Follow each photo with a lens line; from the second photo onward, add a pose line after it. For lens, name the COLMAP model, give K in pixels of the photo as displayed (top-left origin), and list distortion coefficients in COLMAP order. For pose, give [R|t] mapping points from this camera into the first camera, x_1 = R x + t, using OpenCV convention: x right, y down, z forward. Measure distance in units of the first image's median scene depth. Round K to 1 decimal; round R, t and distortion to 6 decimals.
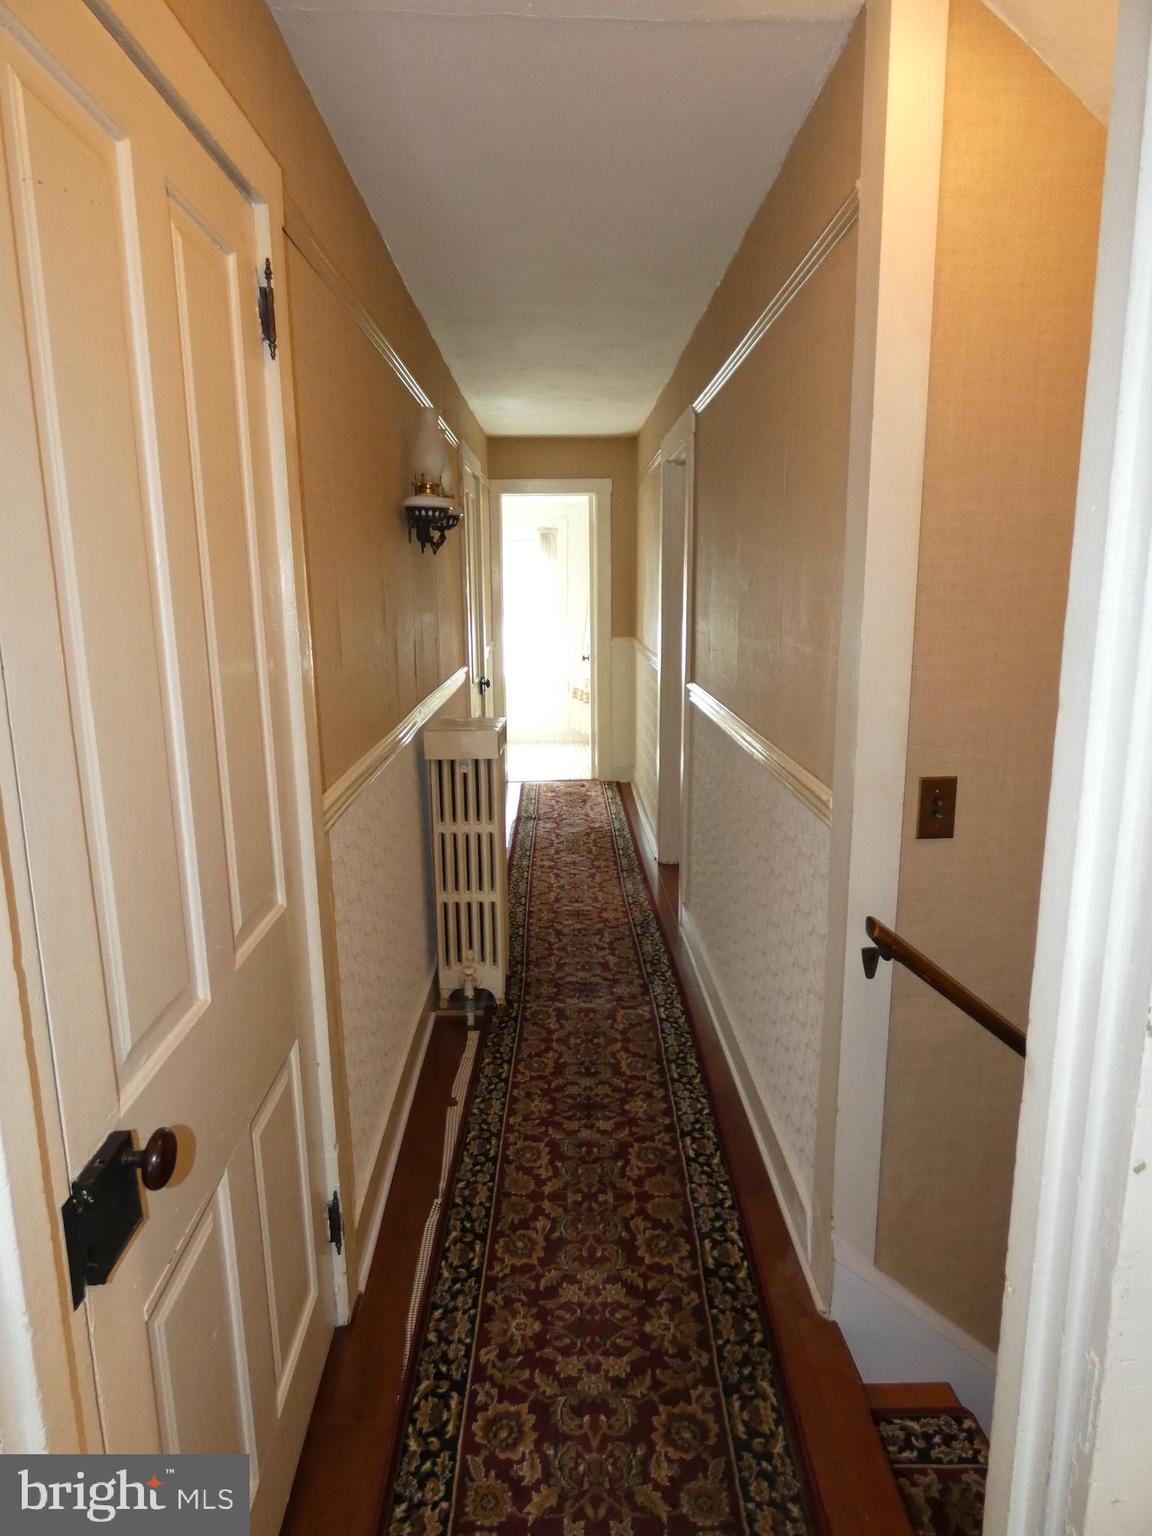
lens RADIAL K [[933.5, 0, 576.0], [0, 933.5, 768.0], [0, 0, 1]] dist [0.001489, 0.002054]
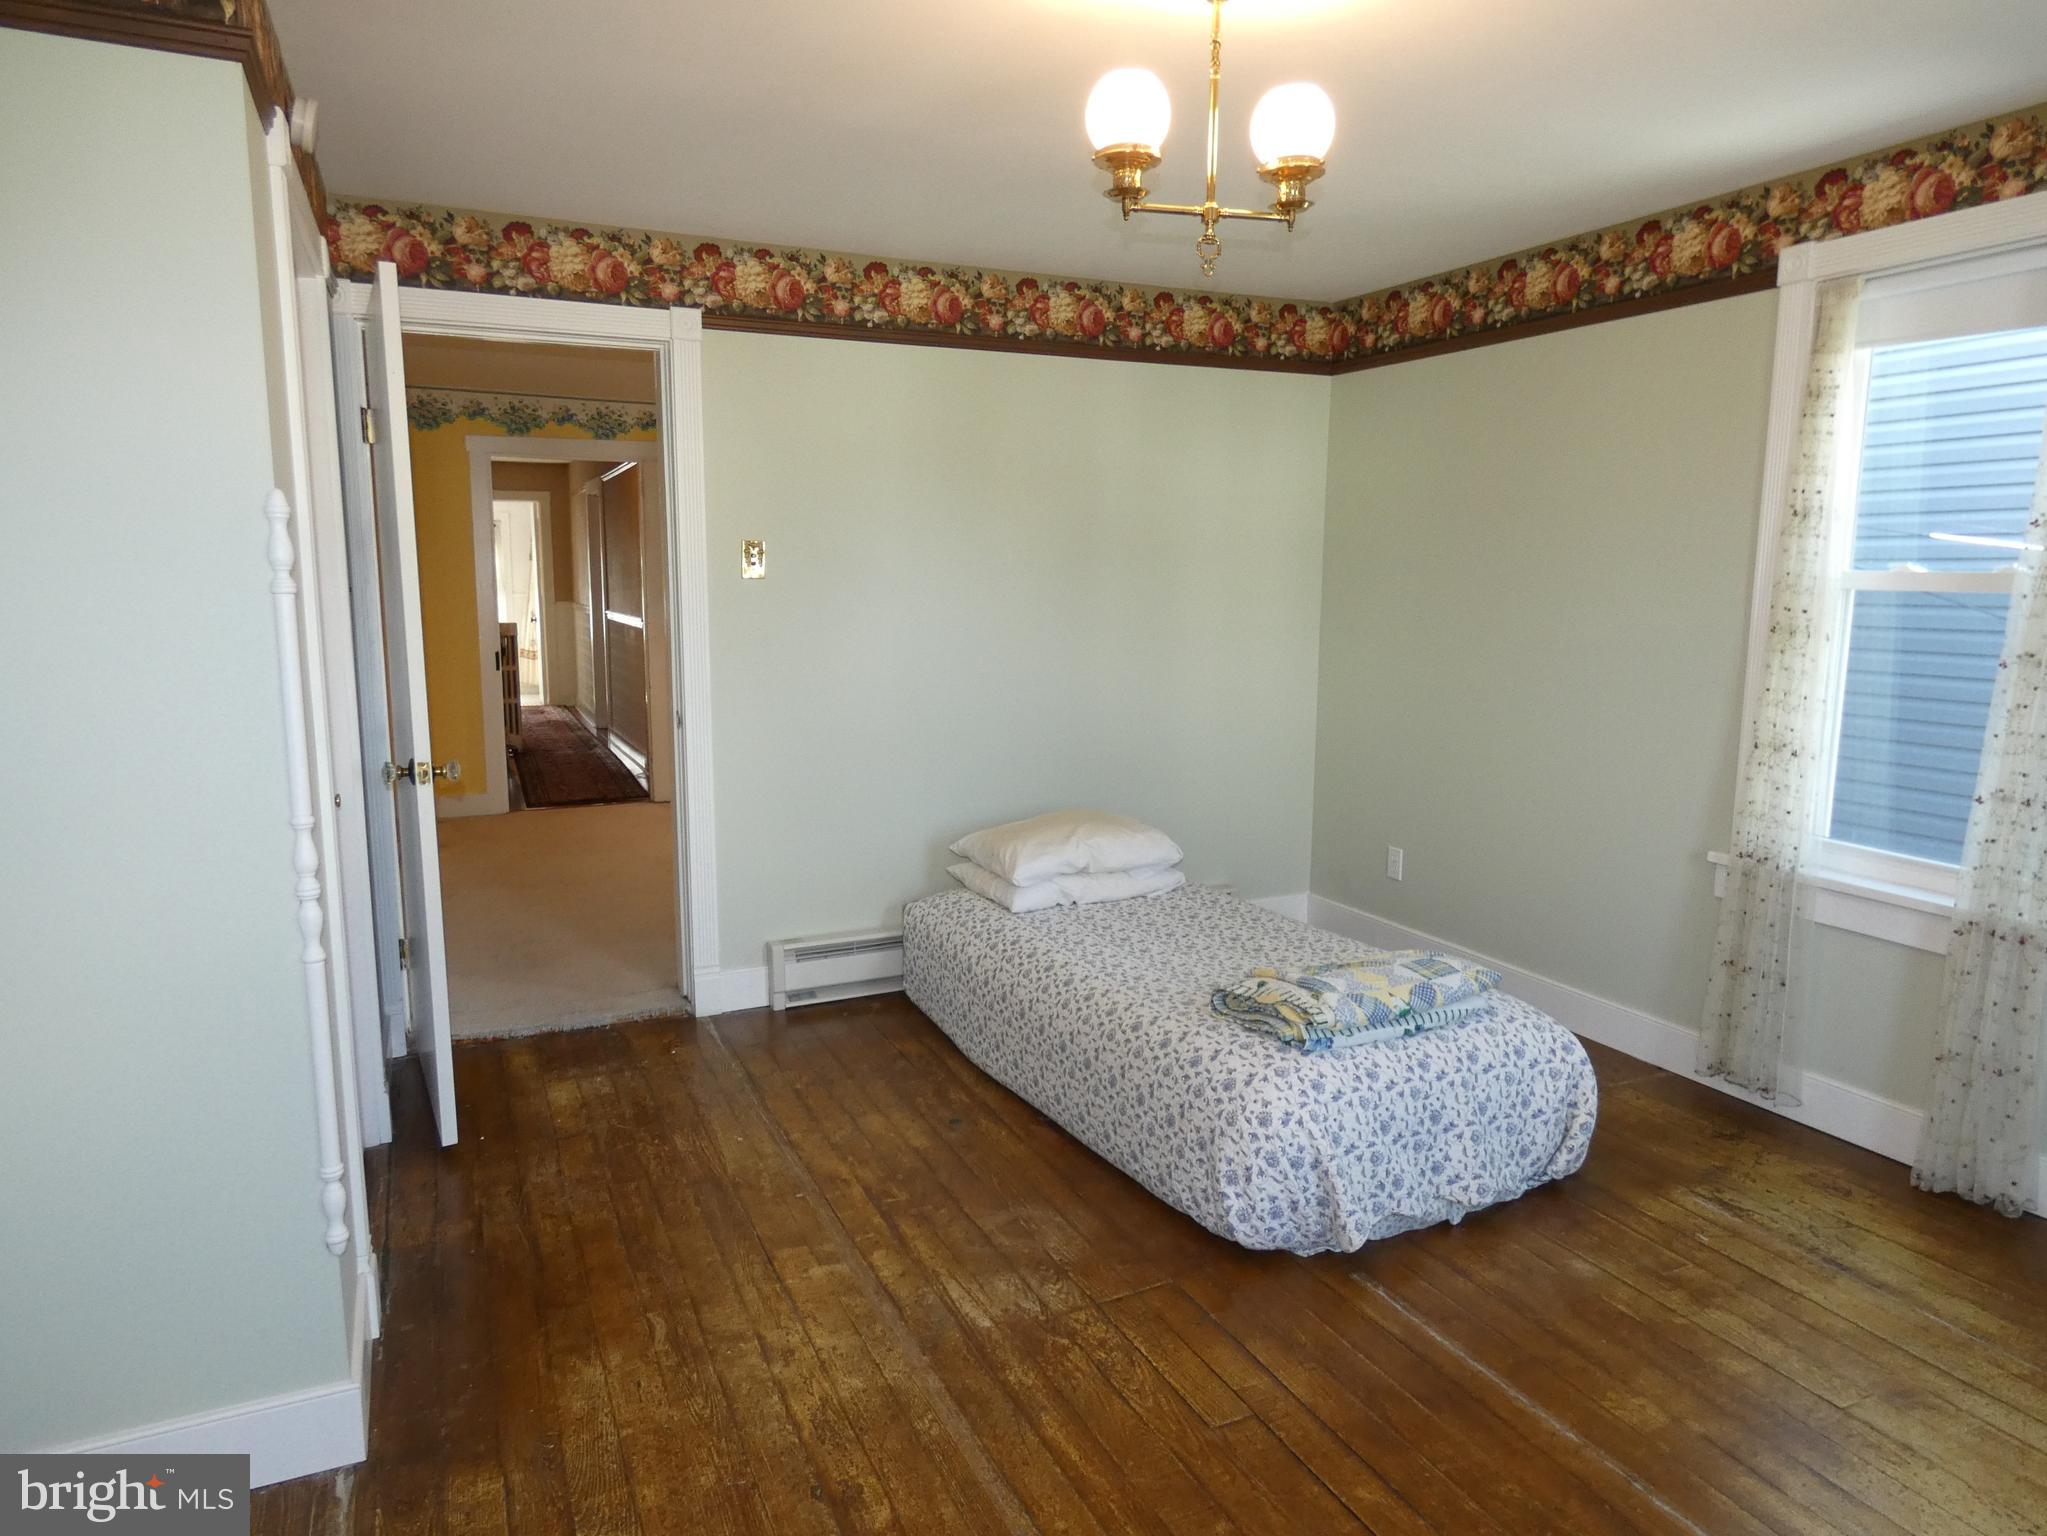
lens RADIAL K [[1244.1, 0, 1030.0], [0, 1244.1, 776.9], [0, 0, 1]] dist [0.001489, 0.002054]
pose [[0.912608, -0.044529, 0.406403, -0.154464], [0.059842, 0.997894, -0.025042, 0.398717], [-0.404431, 0.047173, 0.913351, -1.850939]]
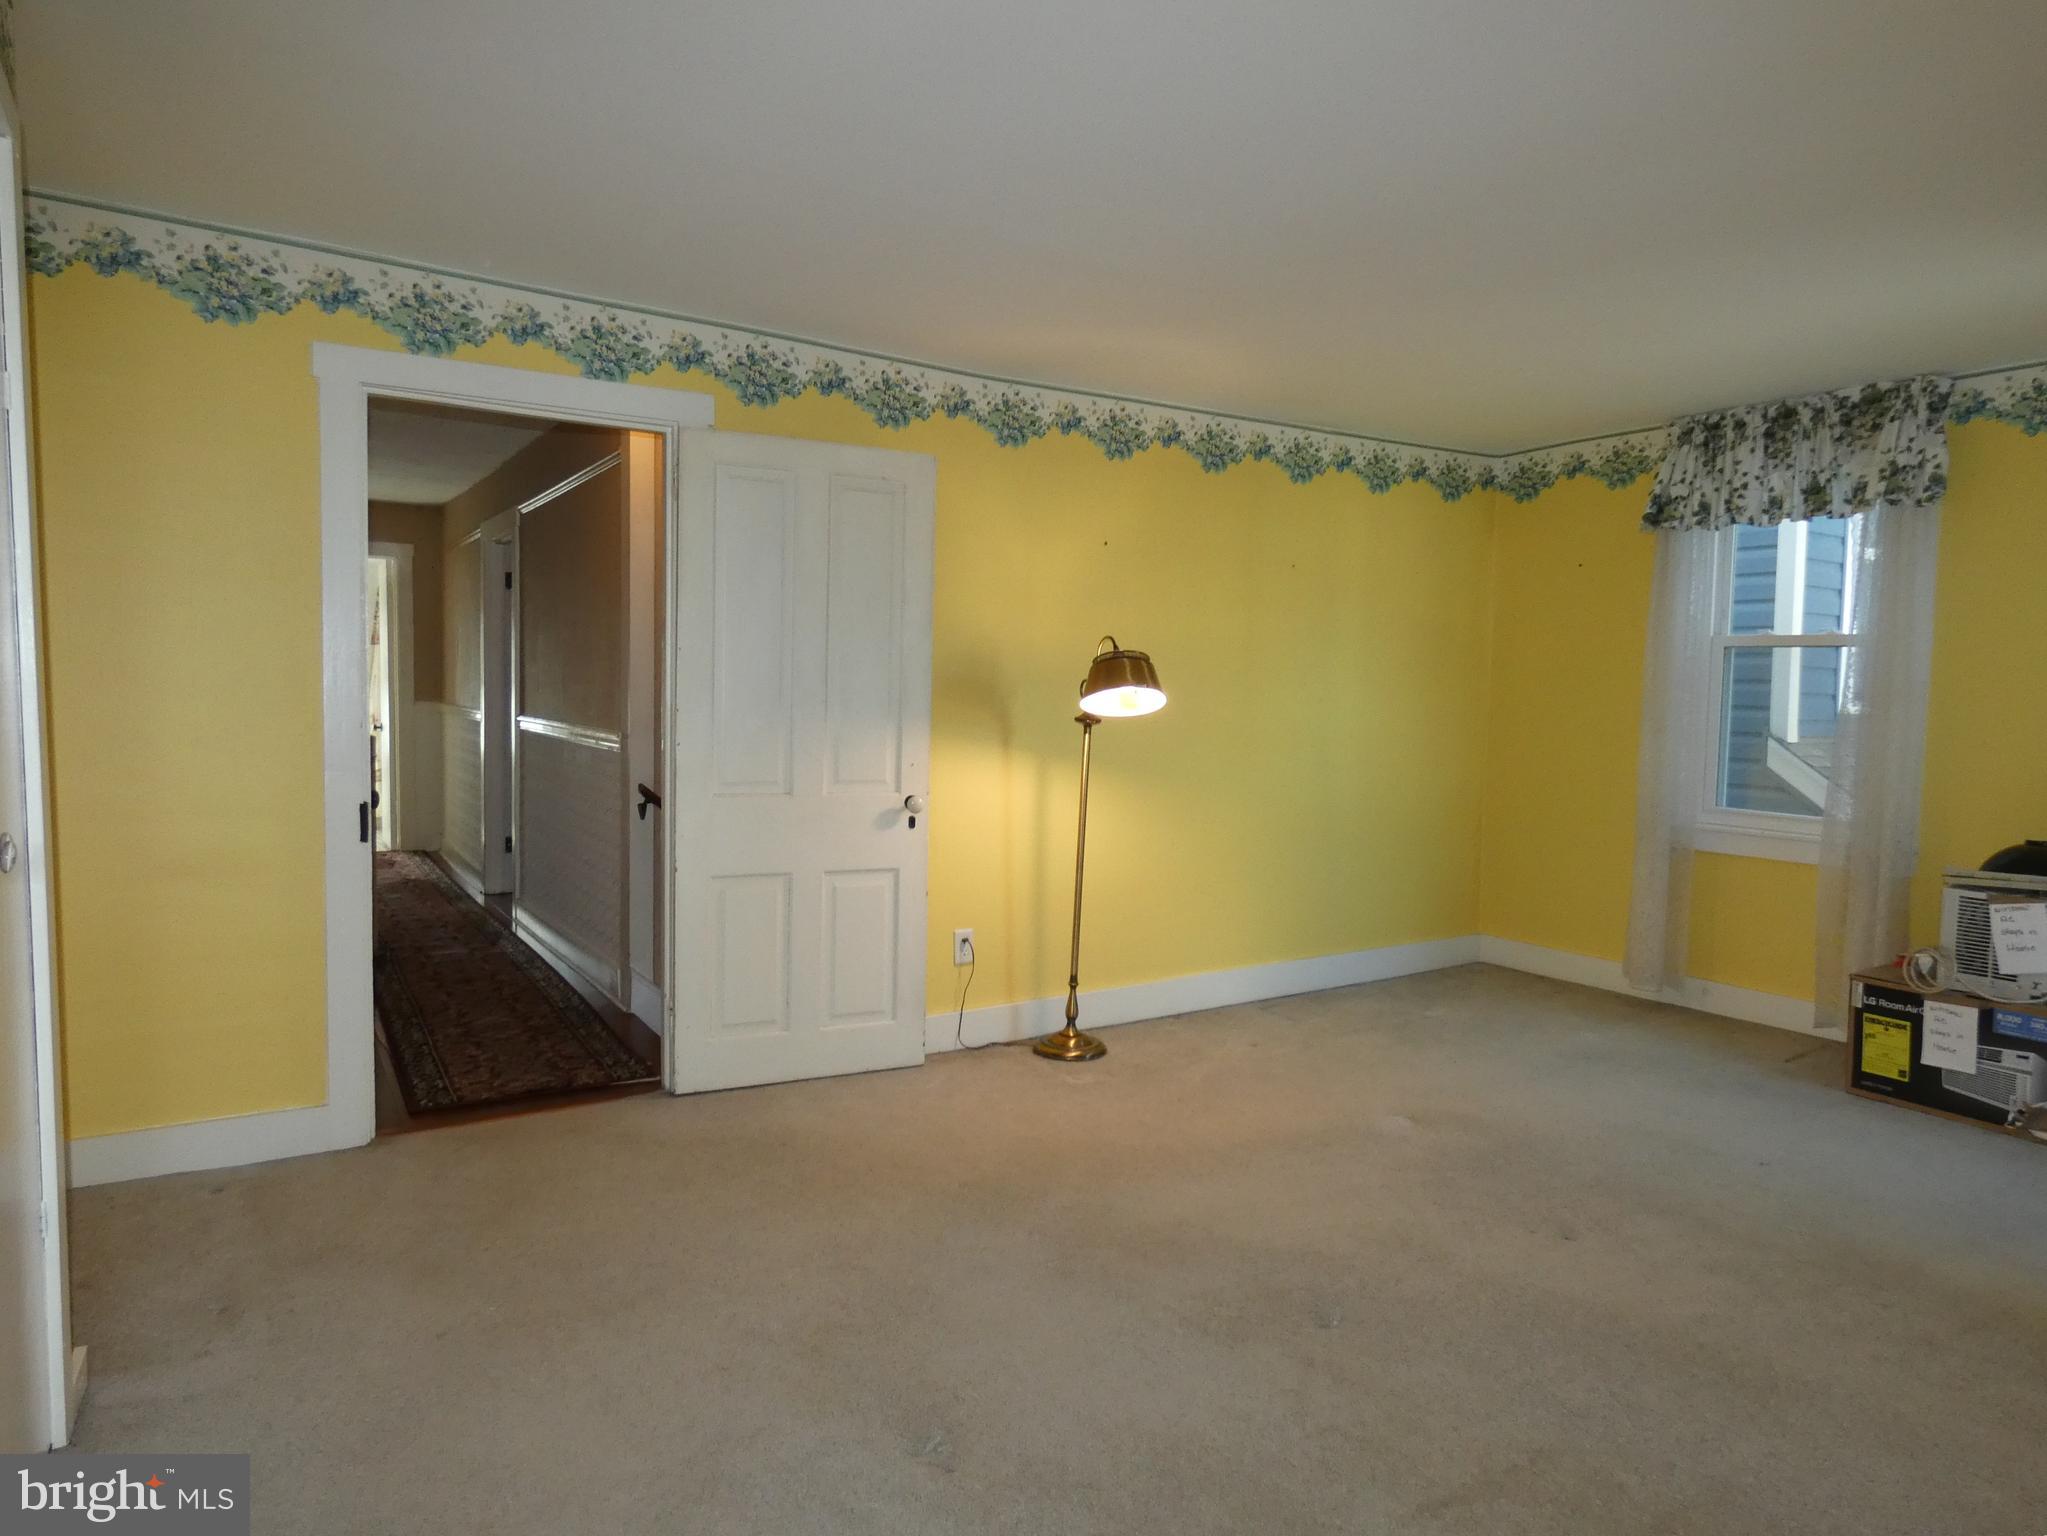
lens RADIAL K [[1244.1, 0, 1030.0], [0, 1244.1, 776.9], [0, 0, 1]] dist [0.001489, 0.002054]
pose [[0.852537, -0.008373, 0.522599, -0.175404], [0.071661, 0.992302, -0.101006, 0.216287], [-0.517731, 0.123562, 0.846574, -0.799408]]
